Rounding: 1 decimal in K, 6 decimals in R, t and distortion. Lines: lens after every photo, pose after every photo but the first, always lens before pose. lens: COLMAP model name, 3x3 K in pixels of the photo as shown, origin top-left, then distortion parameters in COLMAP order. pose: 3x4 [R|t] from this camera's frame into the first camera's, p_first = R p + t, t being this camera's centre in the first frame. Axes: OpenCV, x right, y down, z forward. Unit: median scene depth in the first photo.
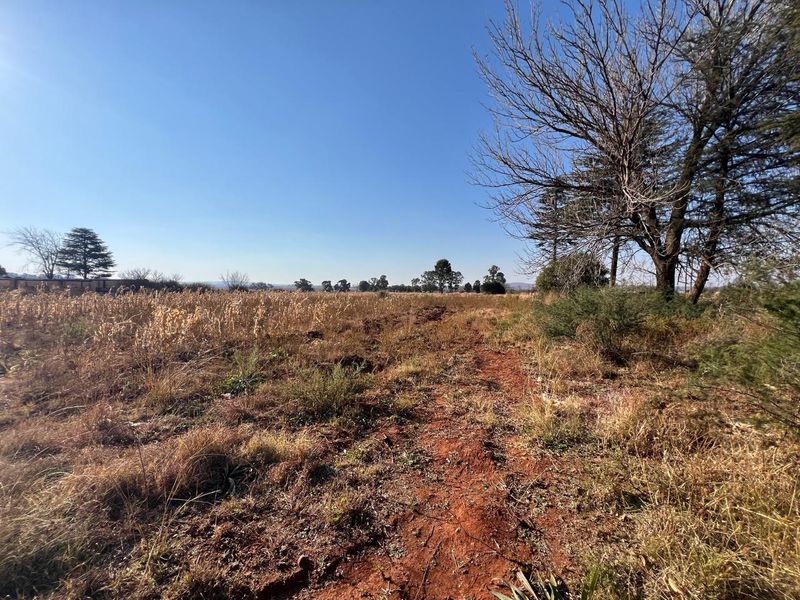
lens RADIAL K [[319.9, 0, 397.4], [0, 319.9, 296.5], [0, 0, 1]] dist [0.001951, -0.000136]
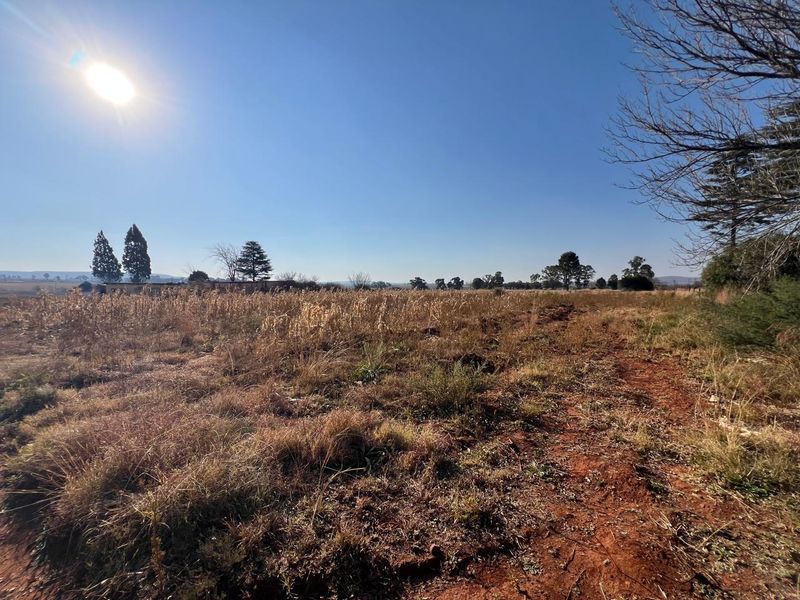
lens RADIAL K [[319.9, 0, 397.4], [0, 319.9, 296.9], [0, 0, 1]] dist [0.001951, -0.000136]
pose [[0.940117, -0.000575, -0.340852, -0.019377], [0.003498, 0.999962, 0.007961, -0.000397], [0.340835, -0.008677, 0.940083, -0.002927]]
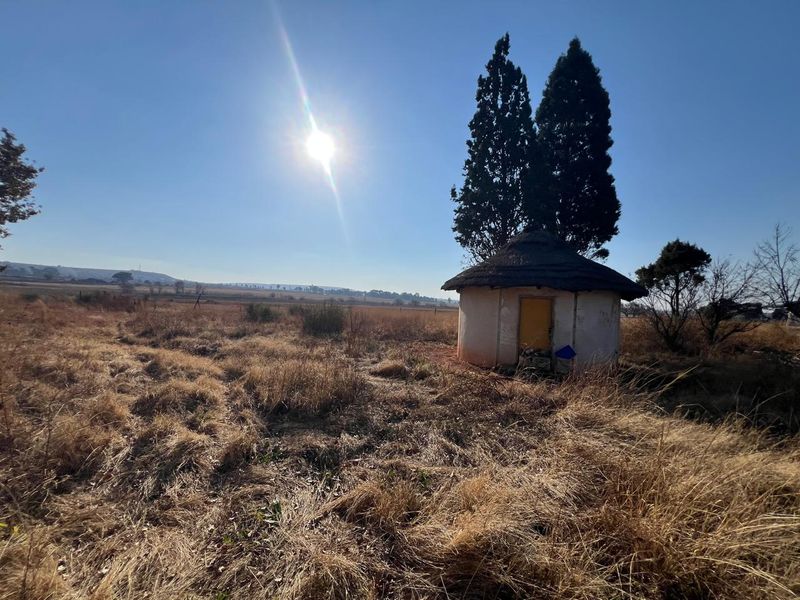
lens RADIAL K [[319.9, 0, 395.9], [0, 319.9, 302.4], [0, 0, 1]] dist [0.001951, -0.000136]
pose [[0.681189, 0.022053, -0.731776, -1.856534], [-0.054134, 0.998327, -0.020306, -0.006567], [0.730104, 0.053446, 0.681243, 0.722859]]
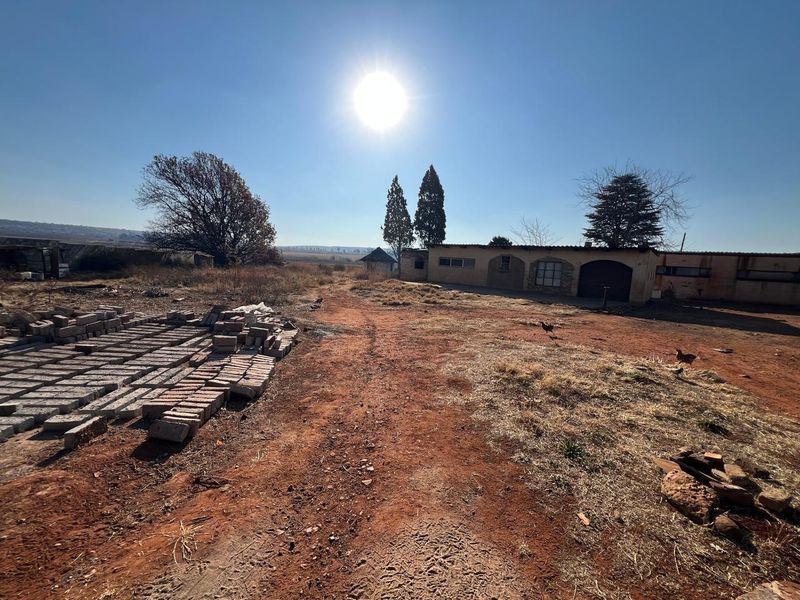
lens RADIAL K [[319.9, 0, 396.4], [0, 319.9, 299.7], [0, 0, 1]] dist [0.001951, -0.000136]
pose [[0.541571, 0.117585, -0.832391, -1.177543], [-0.062436, 0.993061, 0.099659, -0.002585], [0.838333, -0.002001, 0.545154, 0.471703]]
